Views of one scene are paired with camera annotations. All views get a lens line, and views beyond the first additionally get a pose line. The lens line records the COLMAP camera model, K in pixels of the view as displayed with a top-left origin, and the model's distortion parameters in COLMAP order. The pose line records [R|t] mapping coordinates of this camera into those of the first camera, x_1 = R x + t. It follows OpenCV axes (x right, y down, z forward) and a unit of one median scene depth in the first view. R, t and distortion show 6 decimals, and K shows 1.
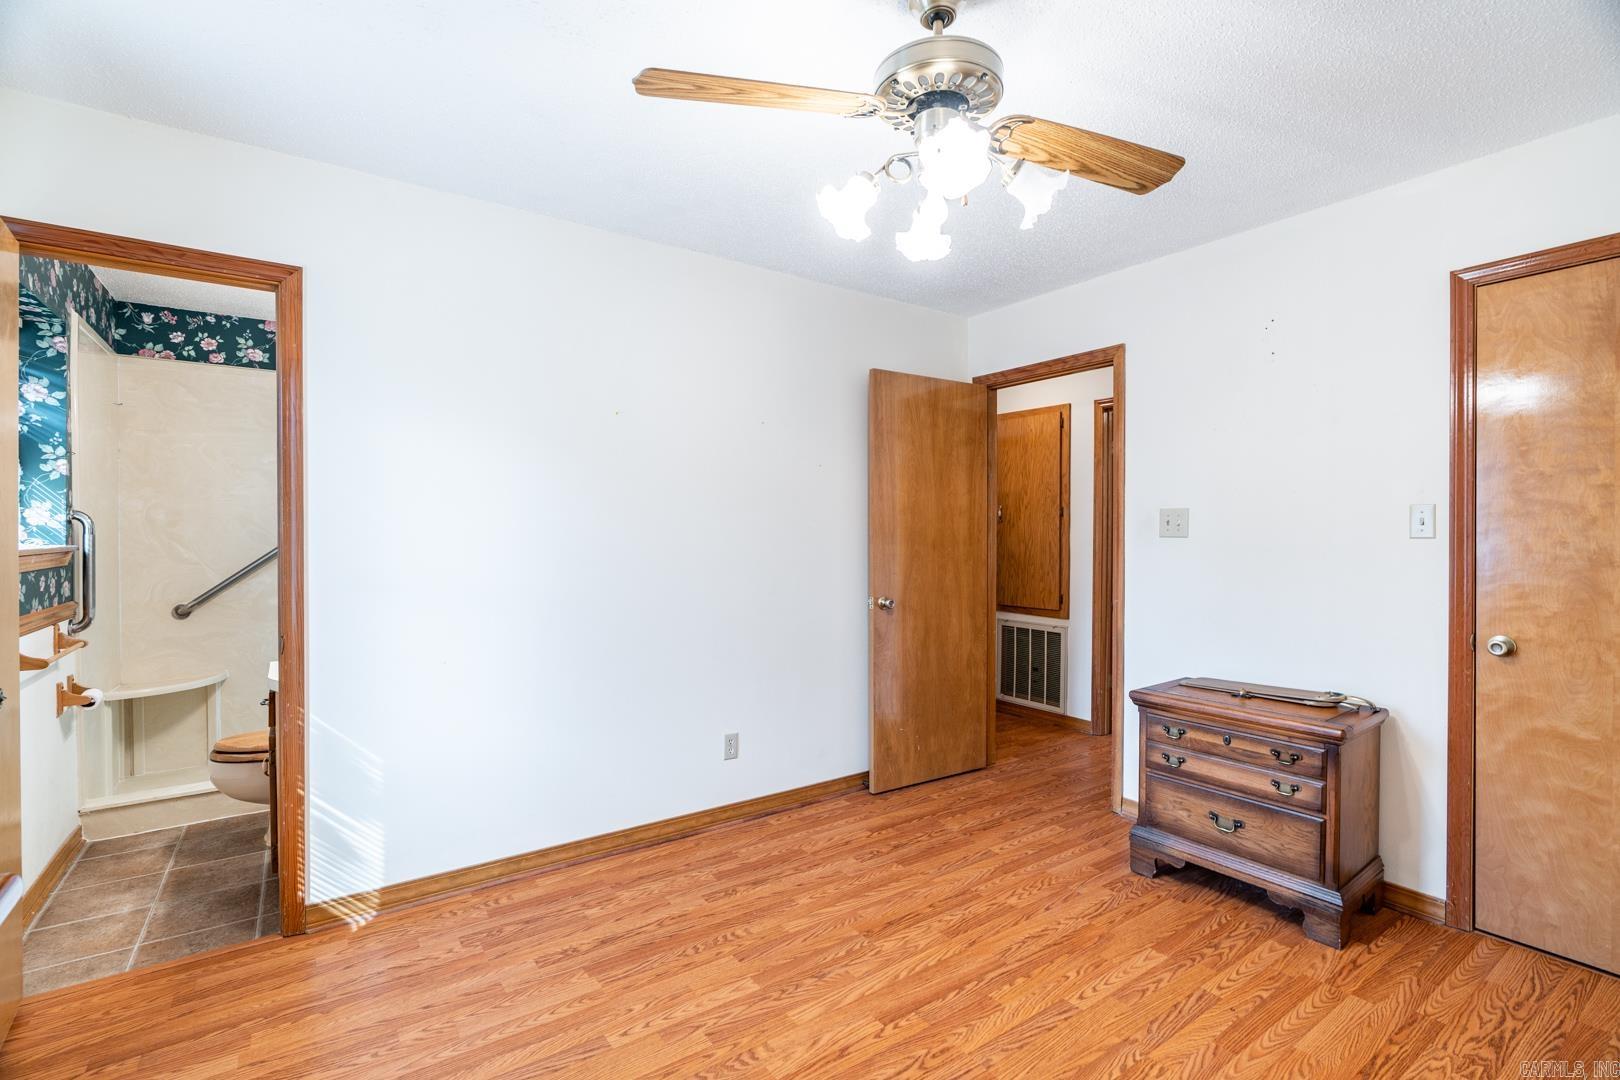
lens RADIAL K [[742.0, 0, 809.1], [0, 742.0, 534.2], [0, 0, 1]] dist [-0.005336, 0.001519]
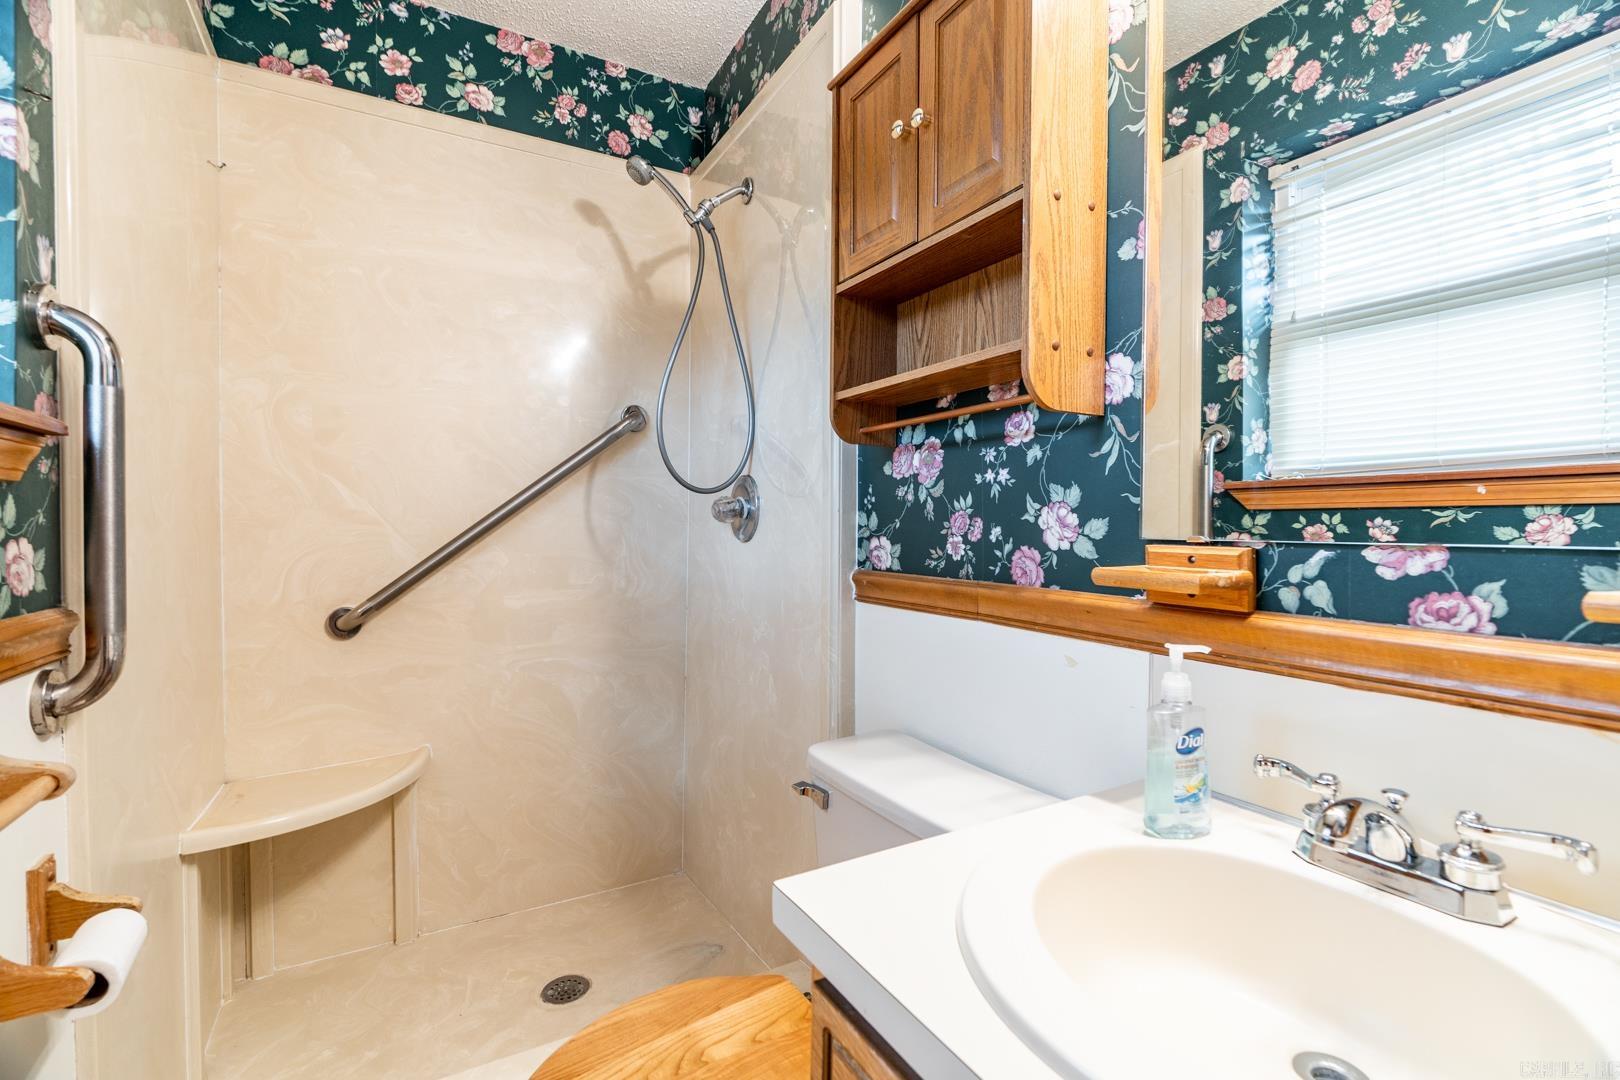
lens RADIAL K [[742.0, 0, 807.9], [0, 742.0, 536.7], [0, 0, 1]] dist [-0.005336, 0.001519]
pose [[0.994655, 0.004386, -0.103163, -0.499820], [-0.003571, 0.999961, 0.008086, 0.043885], [0.103194, -0.007675, 0.994632, 0.554751]]
